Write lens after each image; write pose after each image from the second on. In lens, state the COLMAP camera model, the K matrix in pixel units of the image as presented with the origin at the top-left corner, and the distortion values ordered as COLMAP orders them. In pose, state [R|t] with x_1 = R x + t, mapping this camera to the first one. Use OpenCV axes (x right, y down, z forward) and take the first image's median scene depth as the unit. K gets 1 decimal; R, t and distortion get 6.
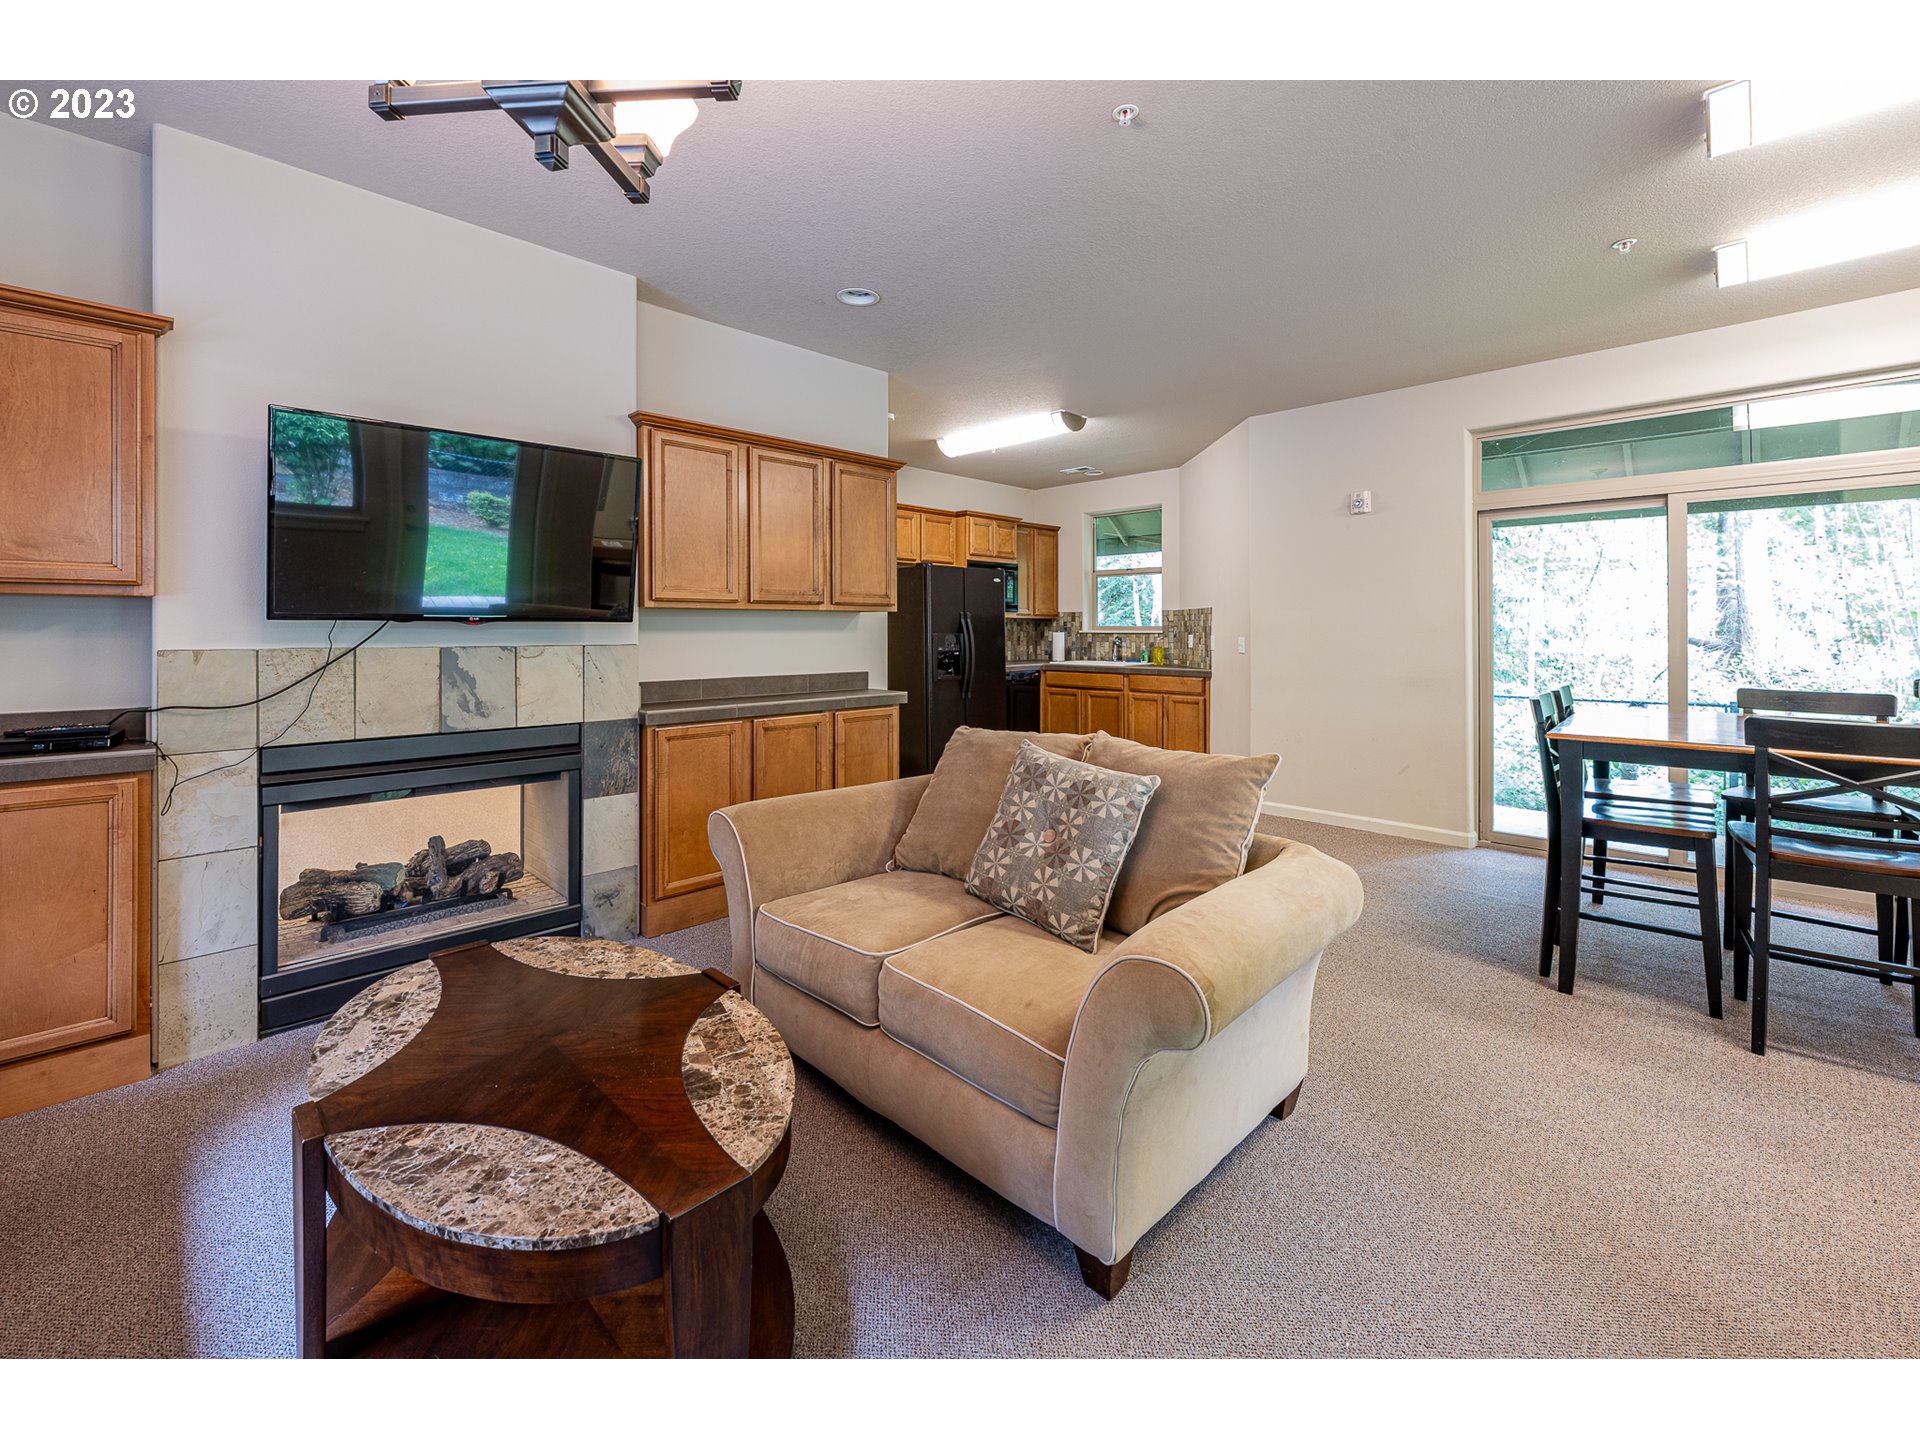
lens RADIAL K [[800.4, 0, 940.5], [0, 800.4, 619.7], [0, 0, 1]] dist [0.000946, 0.000287]
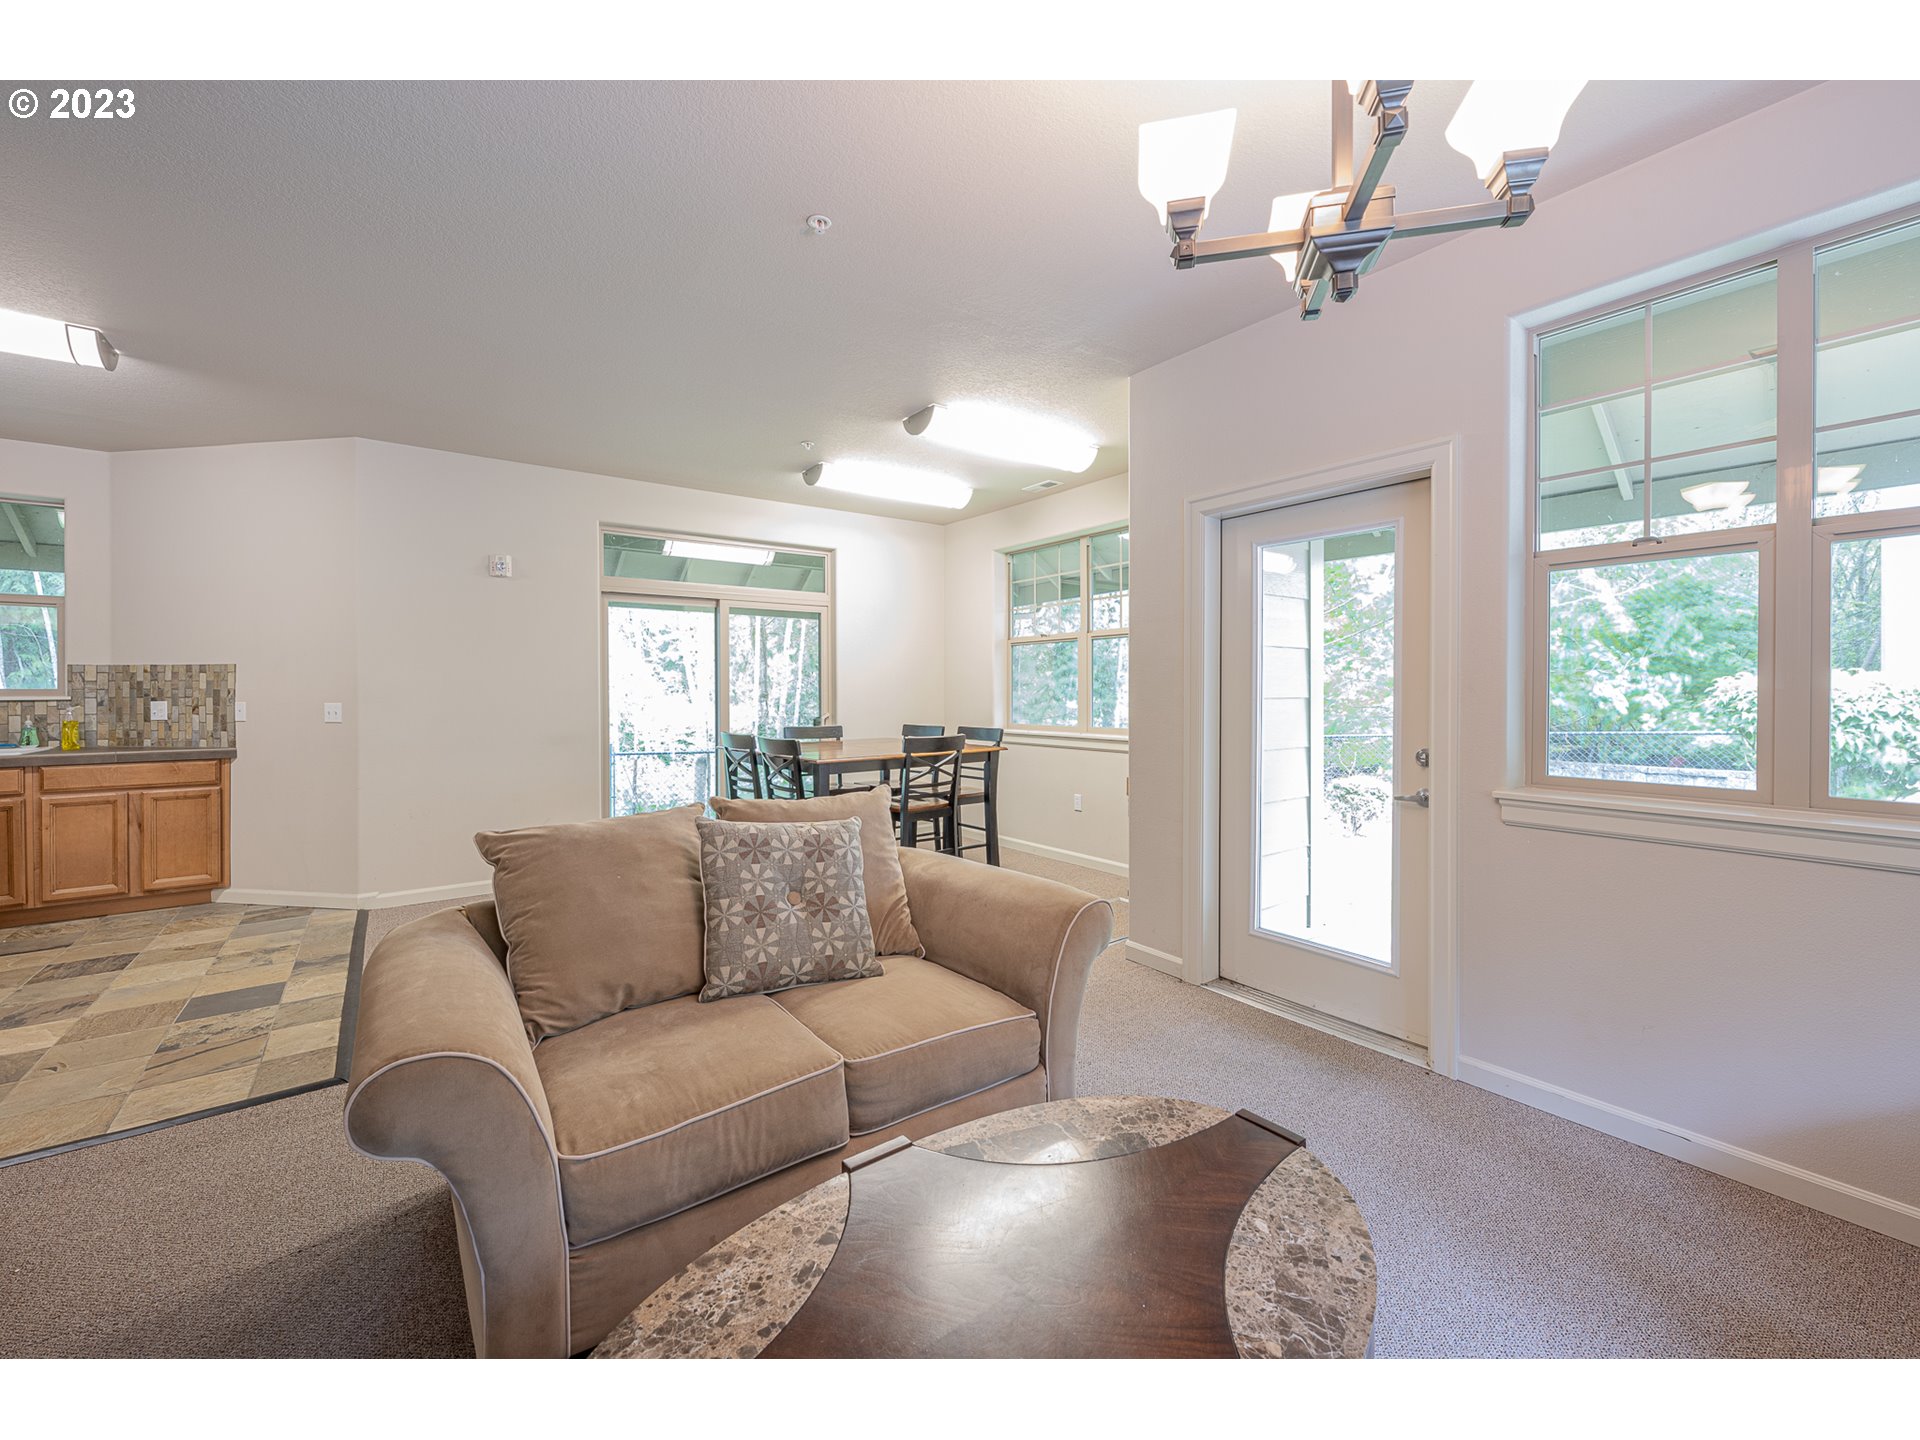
lens RADIAL K [[780.4, 0, 955.2], [0, 780.4, 687.7], [0, 0, 1]] dist [0.000857, 0.000222]
pose [[0.131749, 0.002786, 0.991279, -0.367910], [-0.008247, 0.999965, -0.001715, 0.002908], [-0.991249, -0.007950, 0.131768, 0.306751]]
